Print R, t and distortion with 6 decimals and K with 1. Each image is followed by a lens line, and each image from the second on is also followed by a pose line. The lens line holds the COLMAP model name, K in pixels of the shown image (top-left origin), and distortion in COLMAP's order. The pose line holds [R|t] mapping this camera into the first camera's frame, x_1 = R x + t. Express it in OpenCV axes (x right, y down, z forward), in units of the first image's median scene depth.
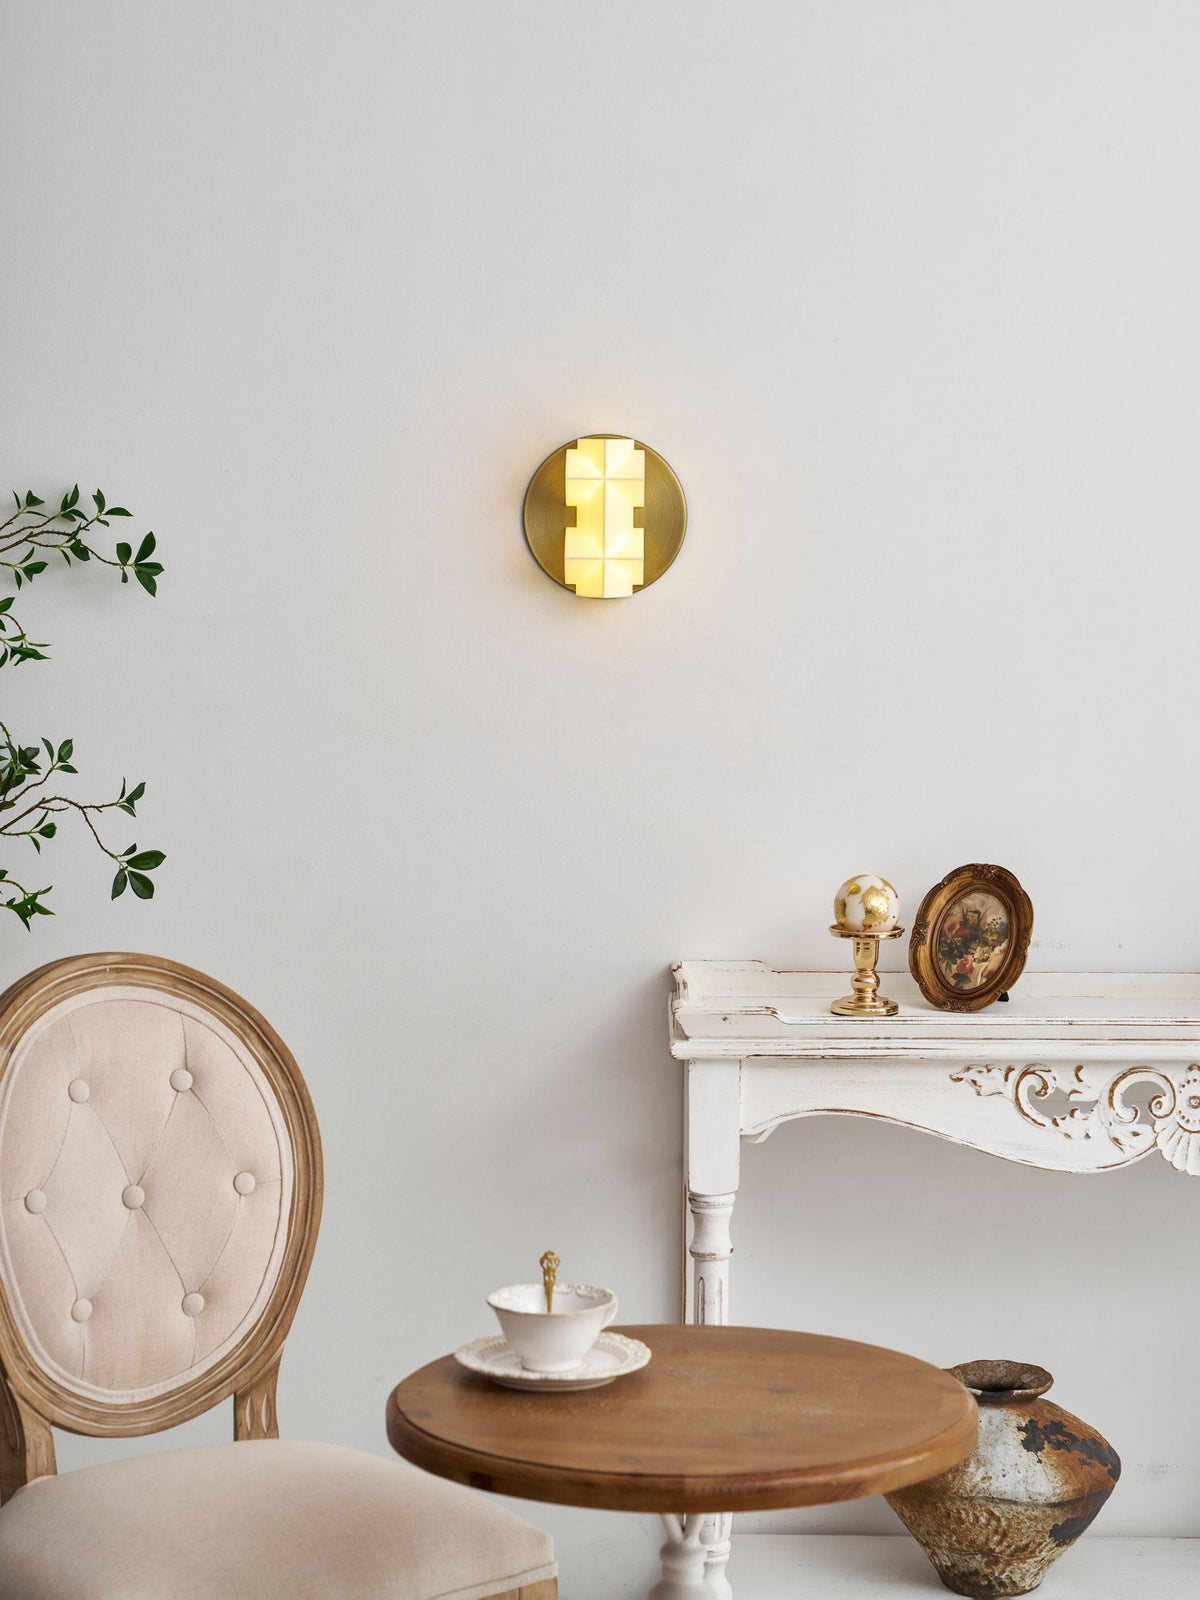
lens RADIAL K [[3670.8, 0, 600.6], [0, 3670.8, 799.3], [0, 0, 1]] dist [-0.000597, 0.000000]
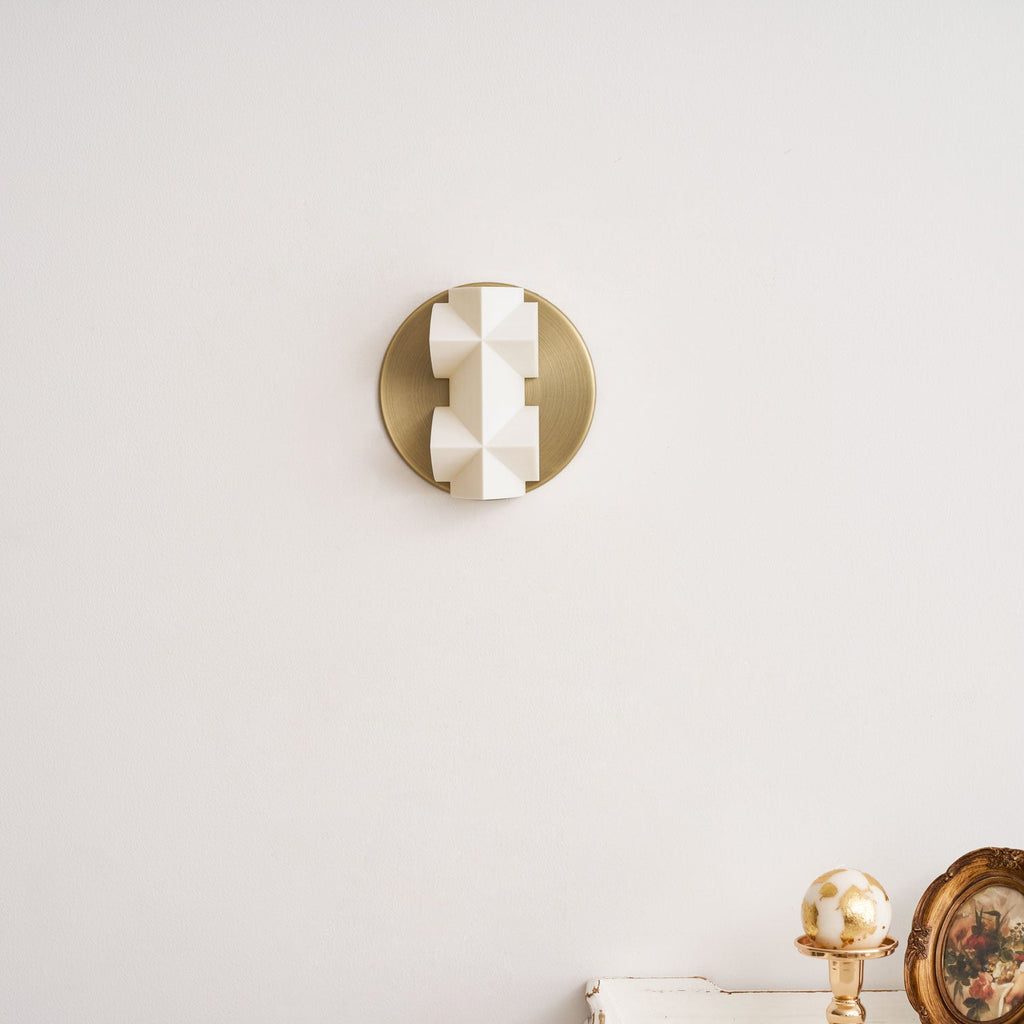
lens RADIAL K [[3157.0, 0, 476.2], [0, 3157.0, 567.9], [0, 0, 1]] dist [0.031522, 0.000000]
pose [[0.999068, -0.016537, -0.039872, 0.025076], [0.015094, 0.999230, -0.036211, -0.017969], [0.040440, 0.035575, 0.998548, 0.365451]]
